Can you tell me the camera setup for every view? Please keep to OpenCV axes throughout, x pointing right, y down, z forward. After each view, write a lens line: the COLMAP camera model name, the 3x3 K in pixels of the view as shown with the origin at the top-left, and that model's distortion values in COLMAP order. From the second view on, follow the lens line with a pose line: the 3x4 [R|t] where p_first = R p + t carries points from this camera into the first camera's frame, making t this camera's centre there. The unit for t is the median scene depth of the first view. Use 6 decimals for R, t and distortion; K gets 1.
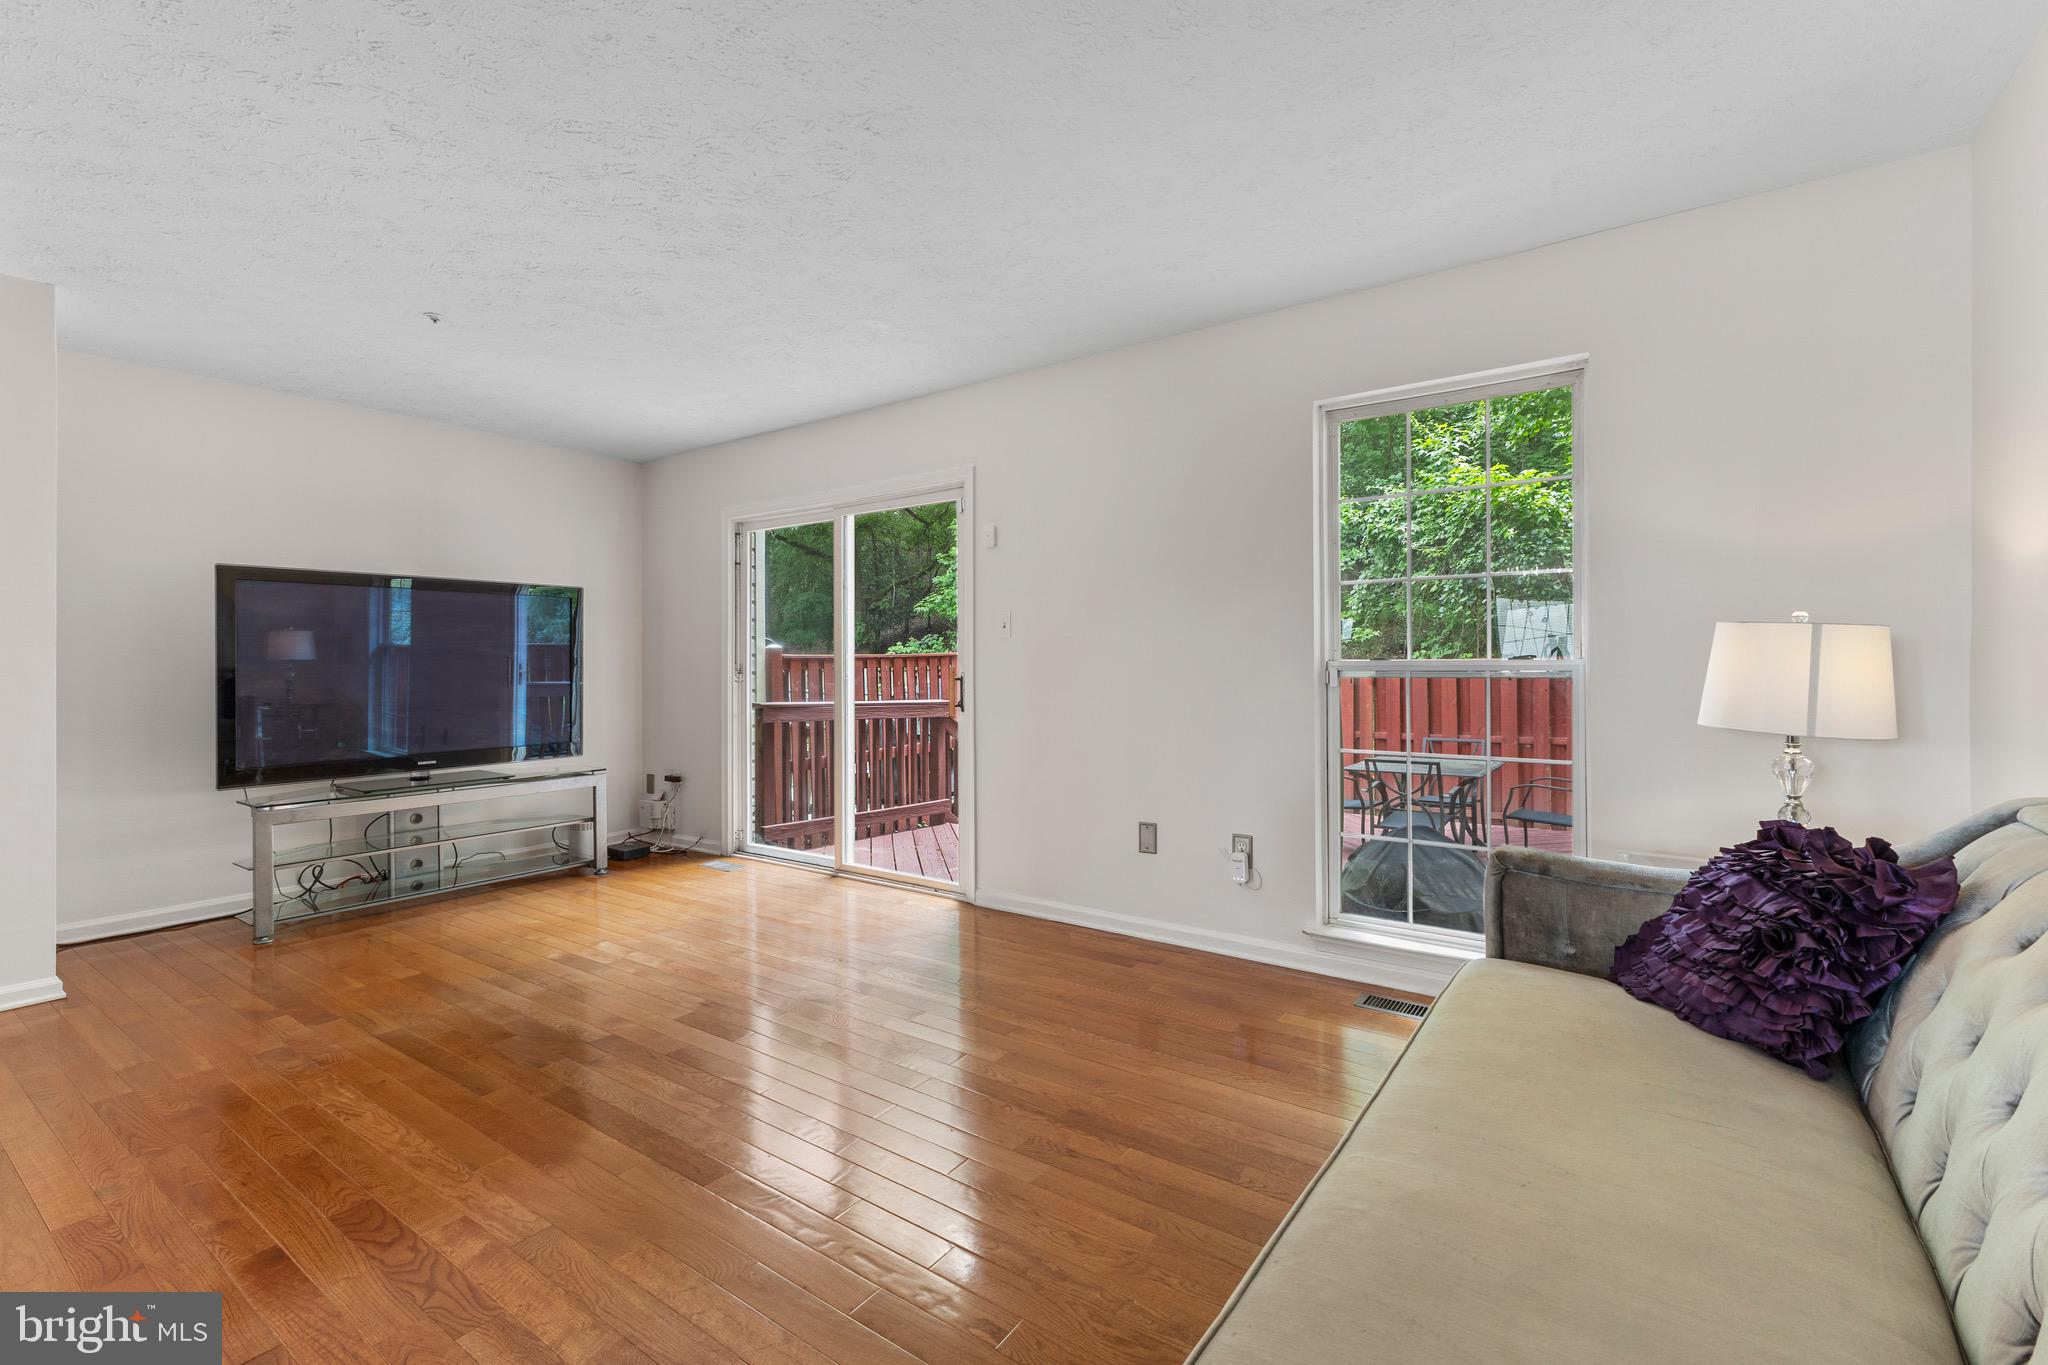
lens RADIAL K [[879.1, 0, 1027.4], [0, 879.1, 668.3], [0, 0, 1]] dist [0.000432, -0.000659]
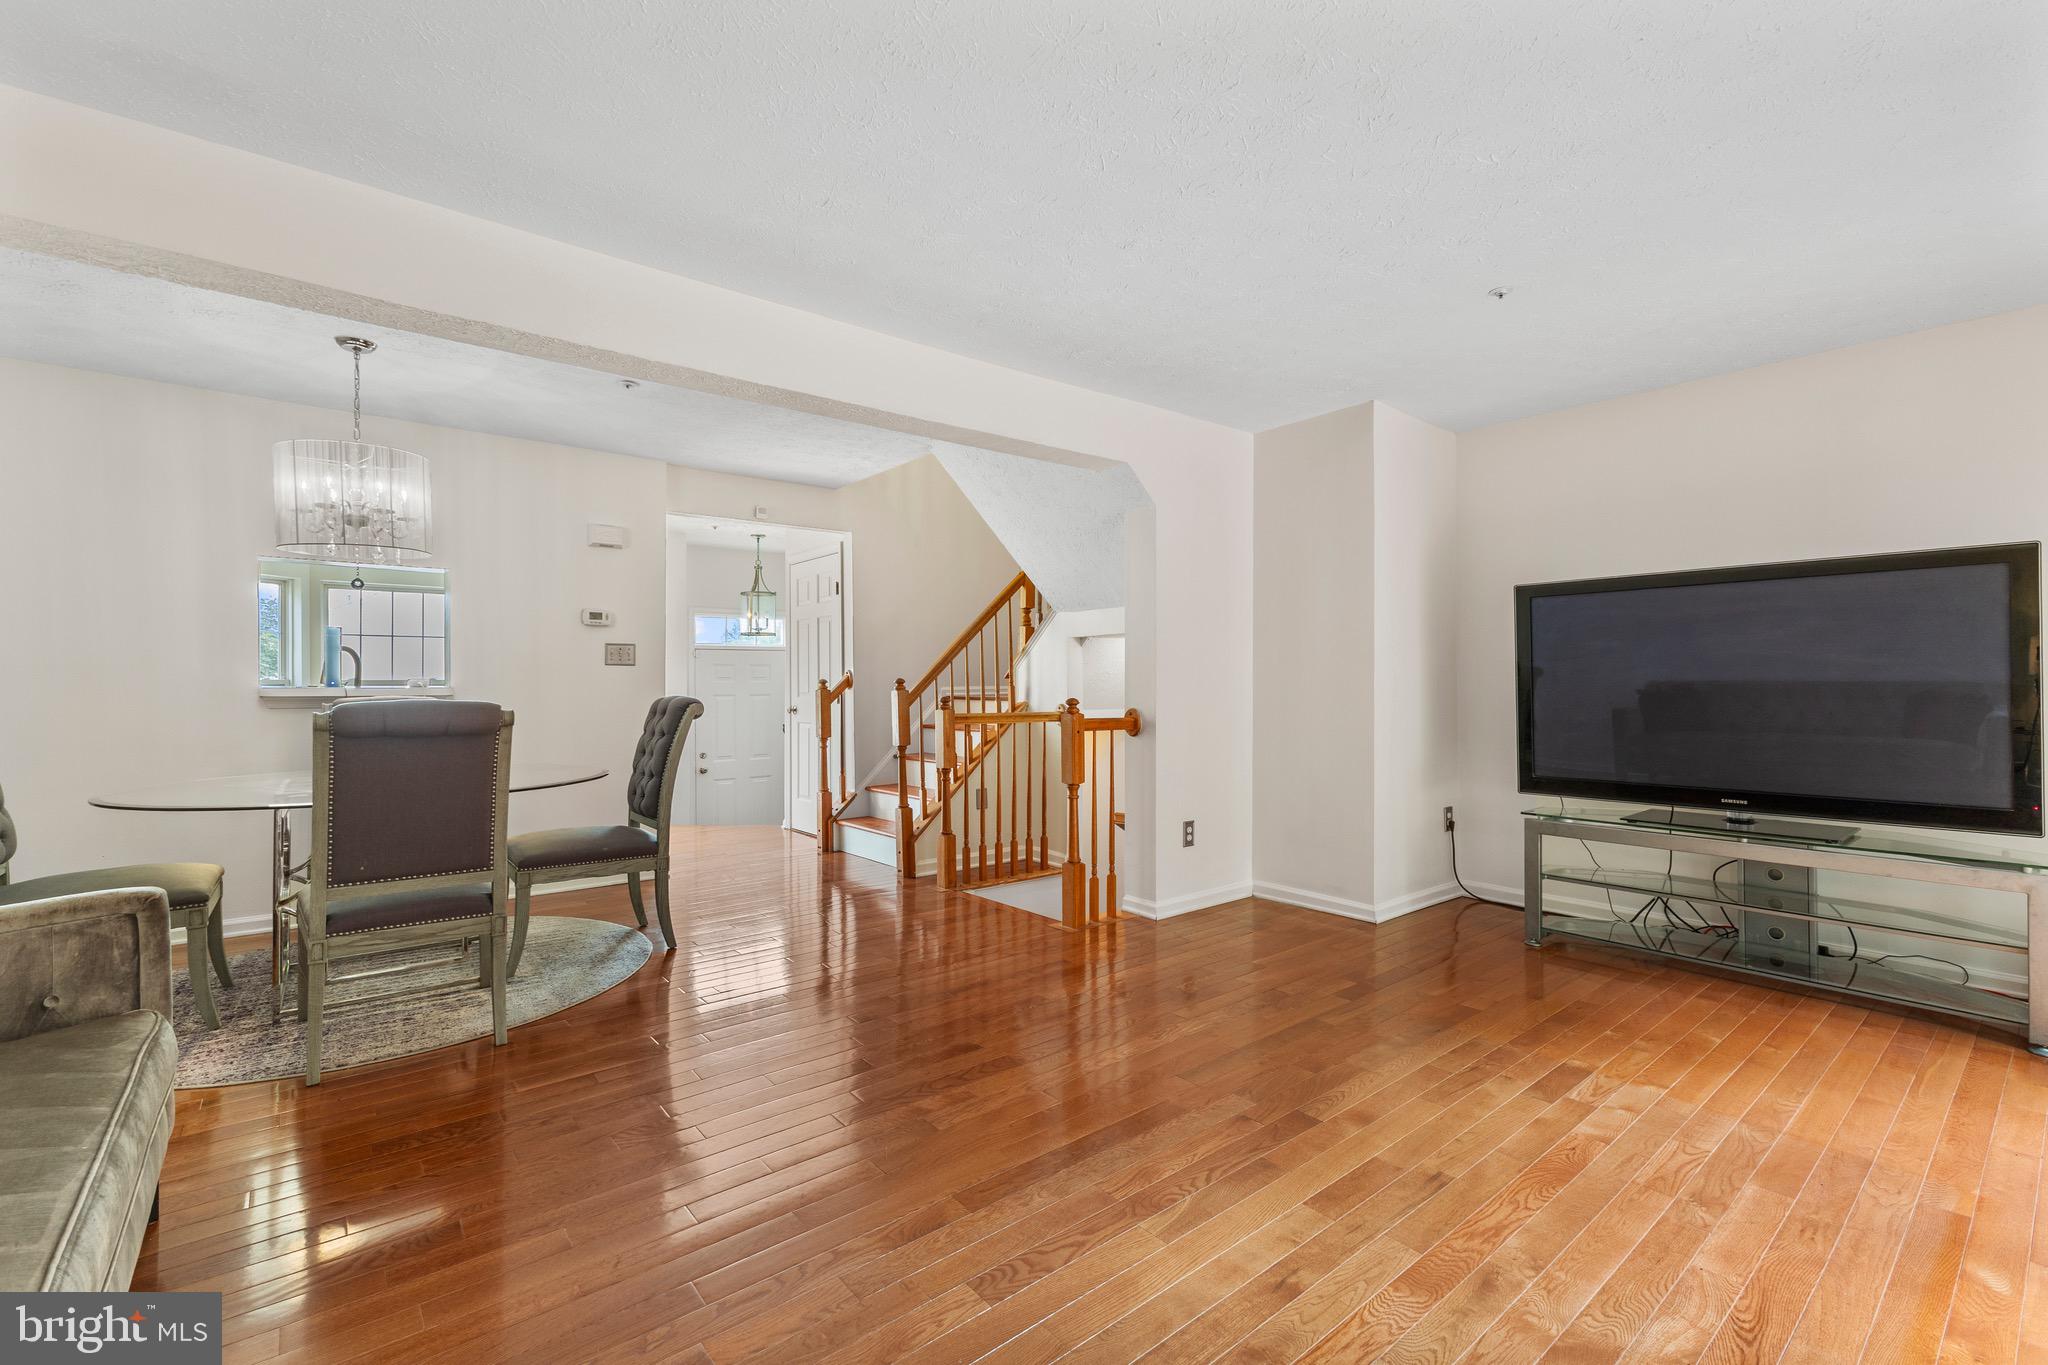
lens RADIAL K [[879.1, 0, 1032.2], [0, 879.1, 681.2], [0, 0, 1]] dist [0.000432, -0.000659]
pose [[-0.279881, -0.004450, -0.960024, 0.281386], [-0.007623, 0.999968, -0.002413, 0.007466], [0.960004, 0.006642, -0.279906, 0.695134]]
